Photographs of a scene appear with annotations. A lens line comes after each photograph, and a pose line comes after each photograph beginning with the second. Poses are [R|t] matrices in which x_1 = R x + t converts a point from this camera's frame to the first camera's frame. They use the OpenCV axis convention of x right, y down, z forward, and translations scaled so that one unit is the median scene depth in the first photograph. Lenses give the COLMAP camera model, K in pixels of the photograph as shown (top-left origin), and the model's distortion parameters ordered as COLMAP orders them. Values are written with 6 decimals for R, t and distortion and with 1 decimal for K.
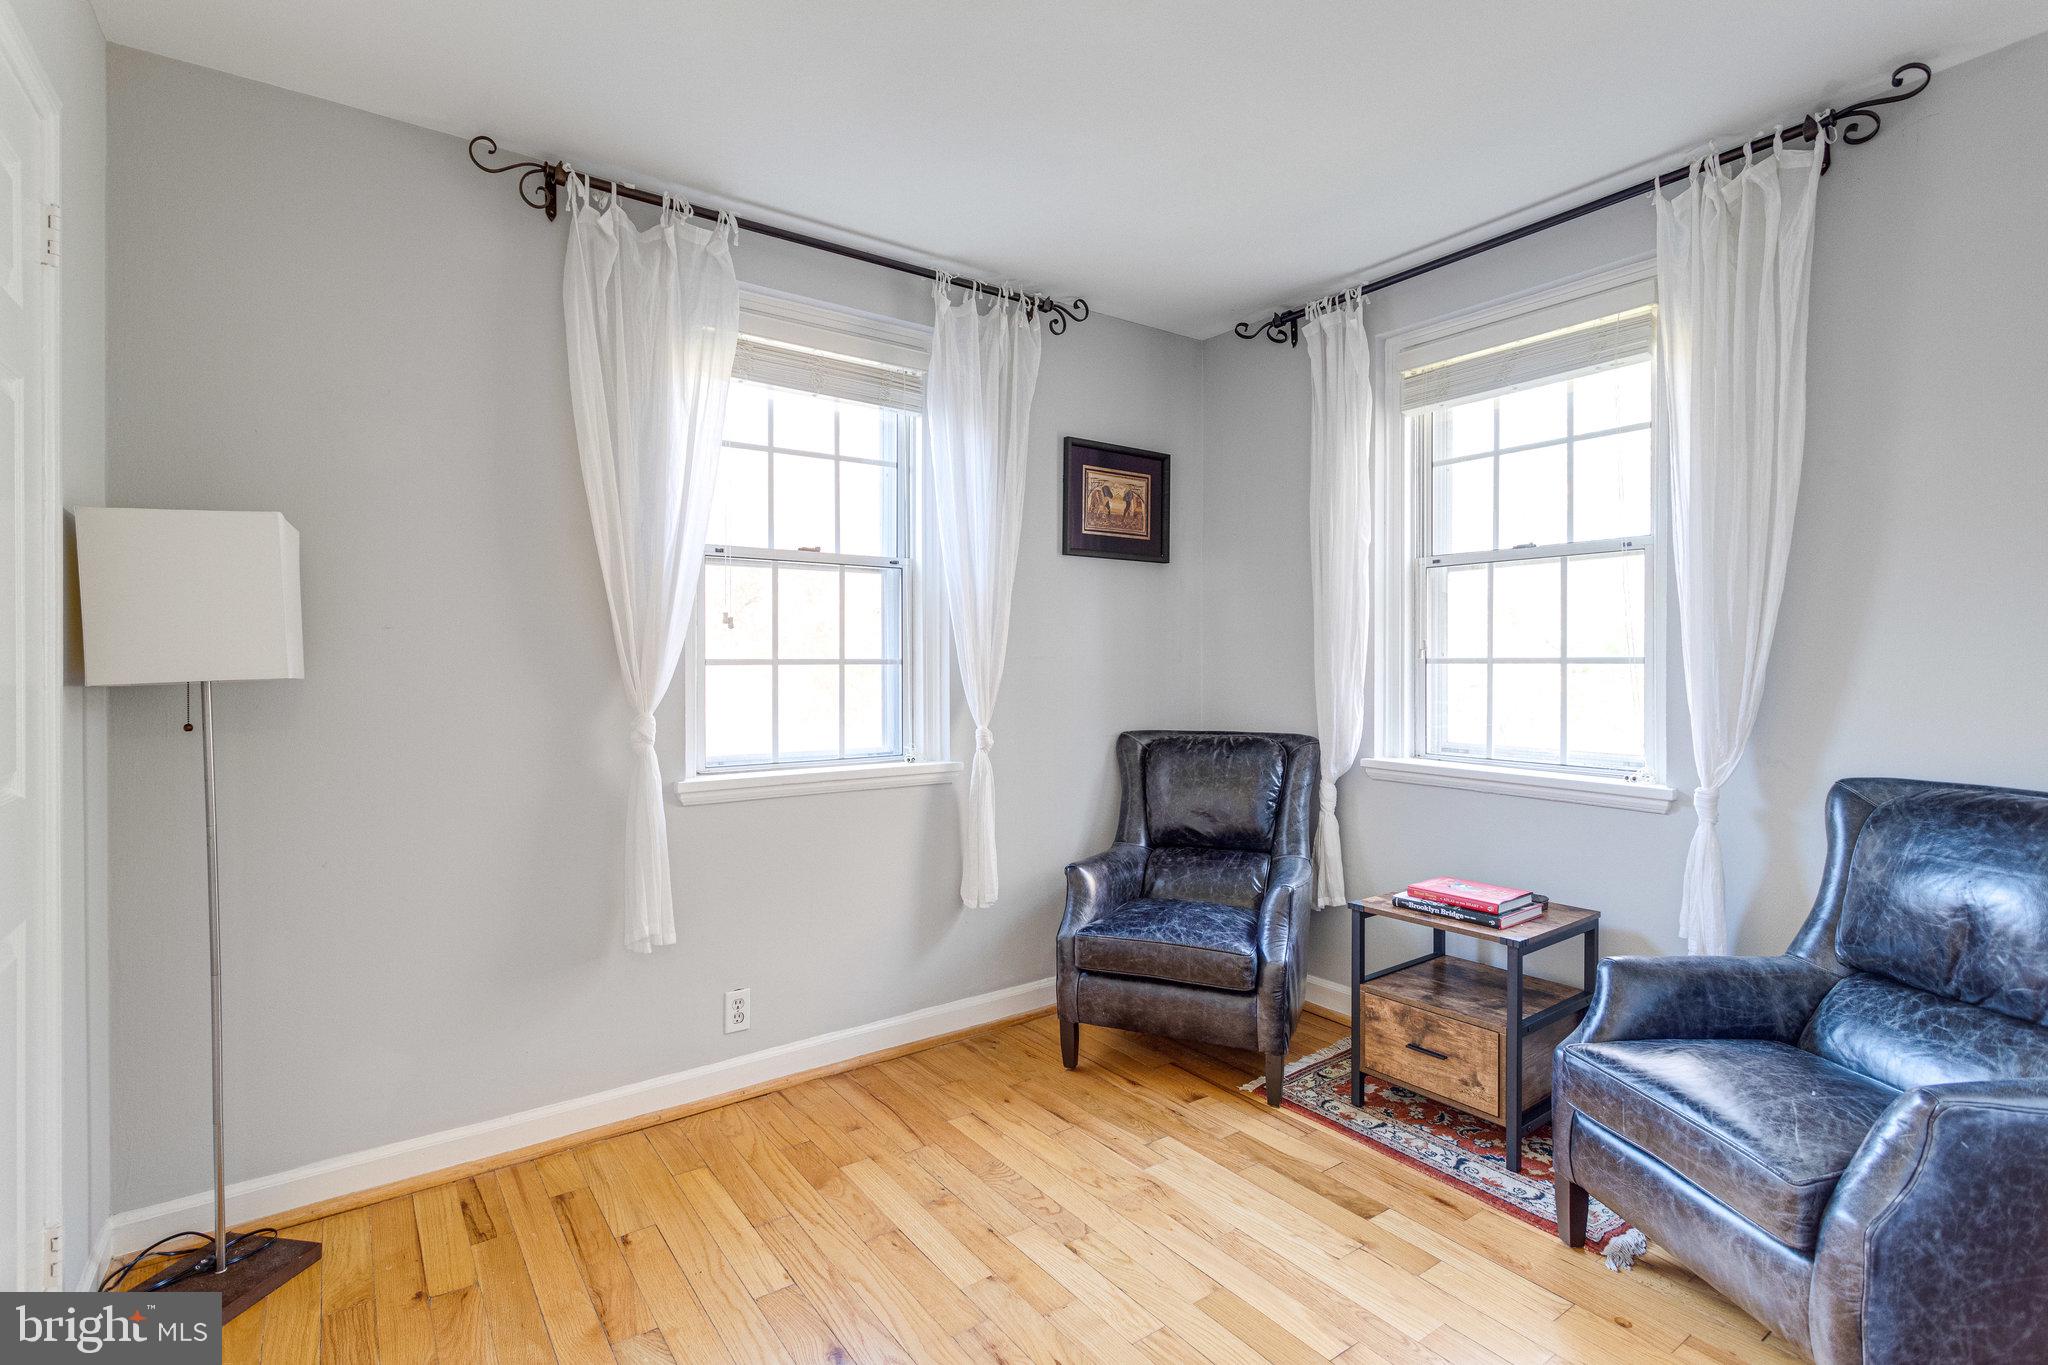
lens RADIAL K [[976.2, 0, 1028.1], [0, 976.2, 691.0], [0, 0, 1]] dist [-0.000345, 0.000659]
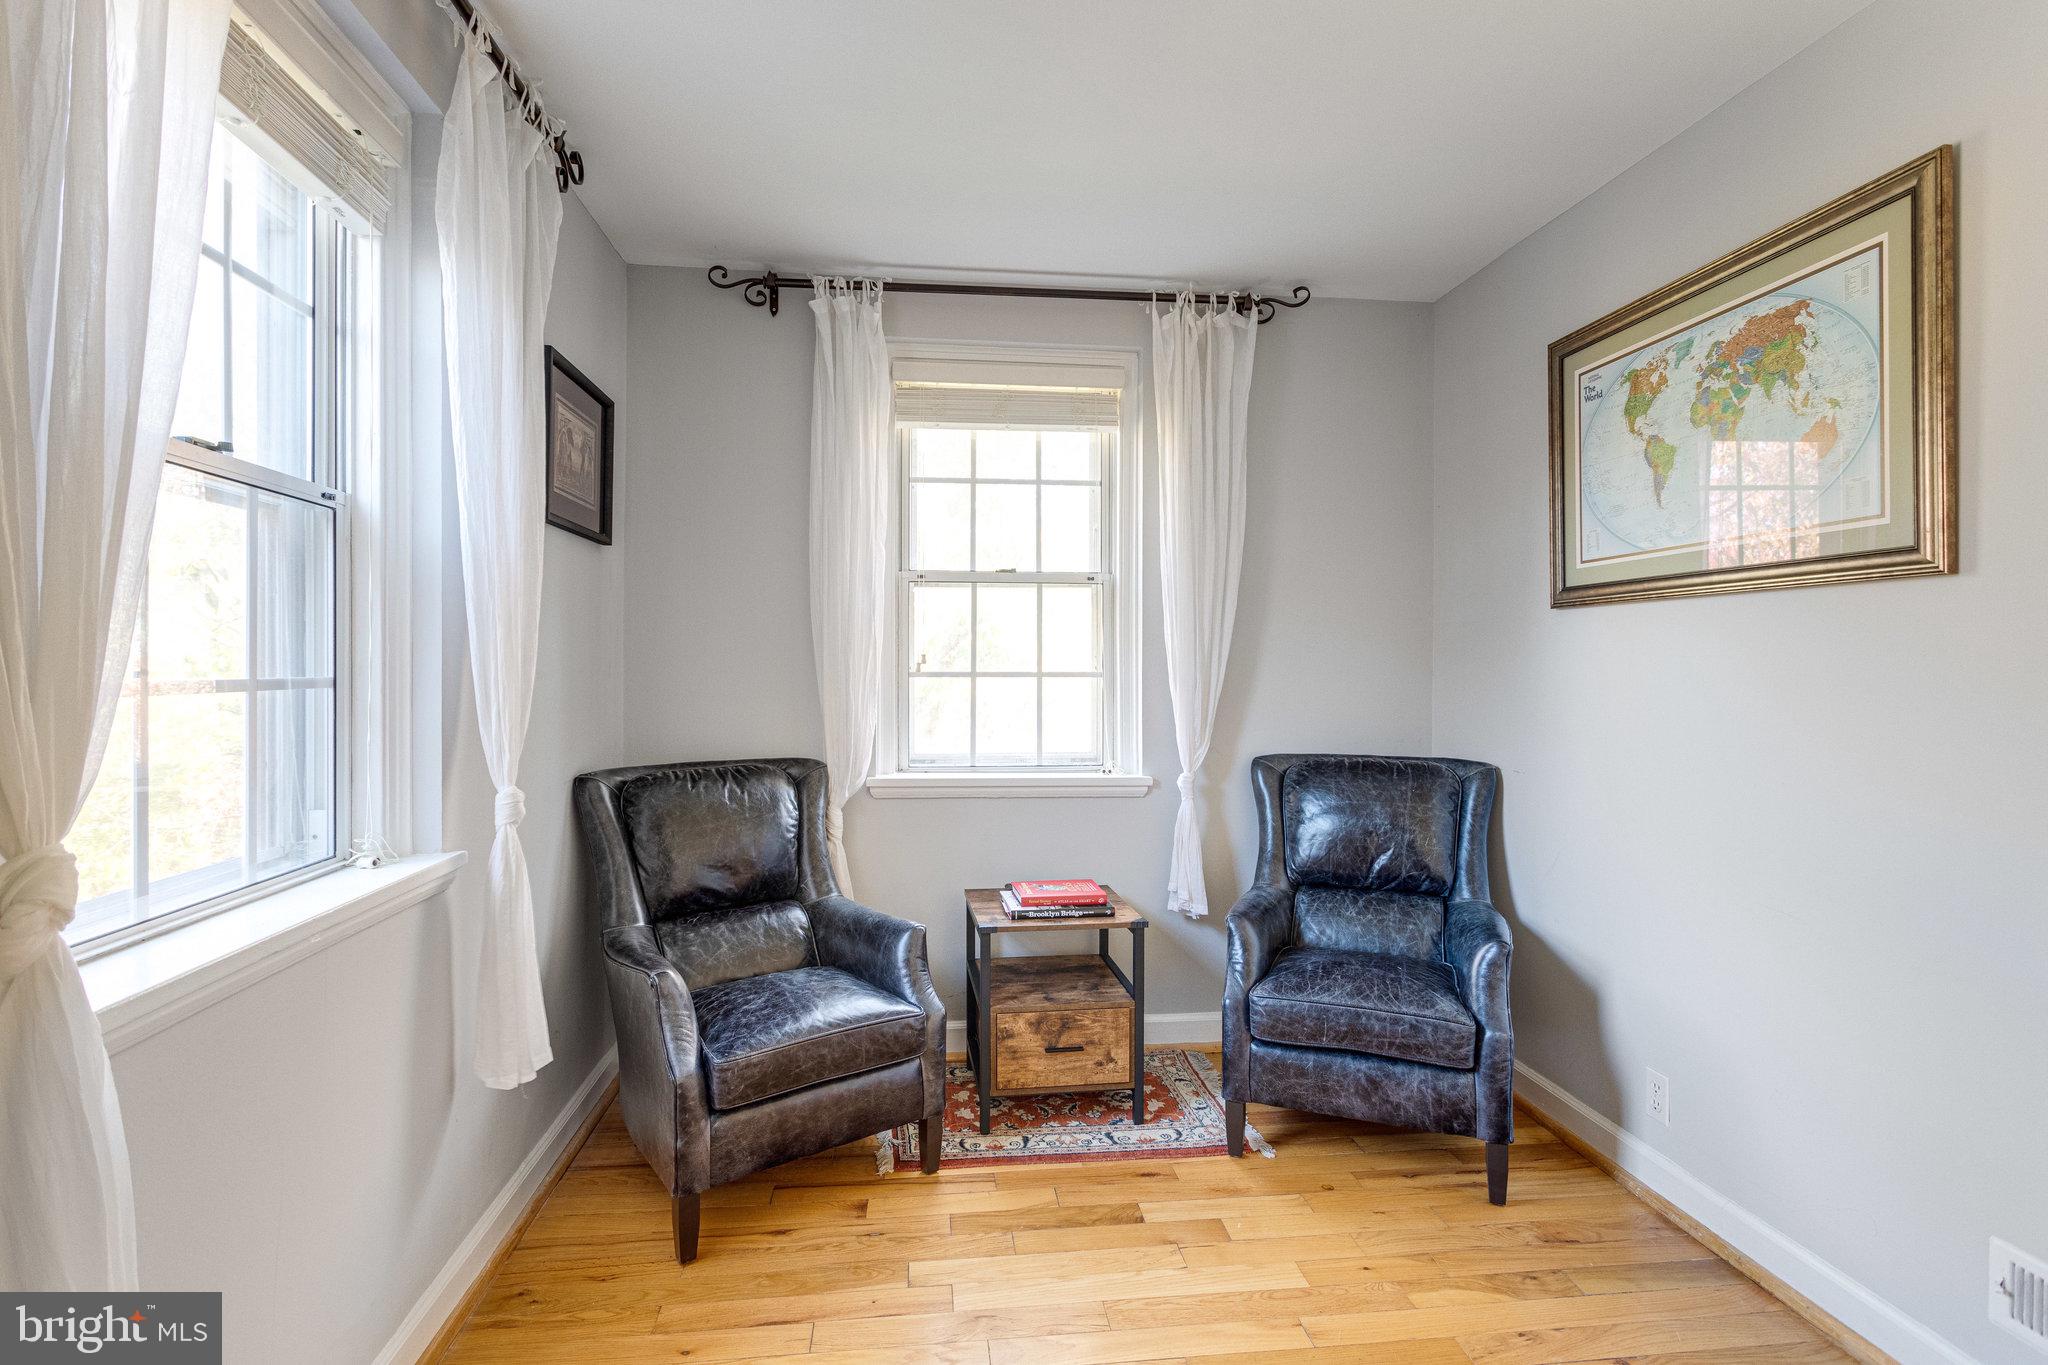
lens RADIAL K [[982.2, 0, 1024.0], [0, 982.2, 682.5], [0, 0, 1]] dist [0.001463, 0.000963]
pose [[0.485262, -0.015107, 0.874238, -0.507033], [0.023143, 0.999722, 0.004430, -0.029569], [-0.874062, 0.018083, 0.485477, 0.493711]]
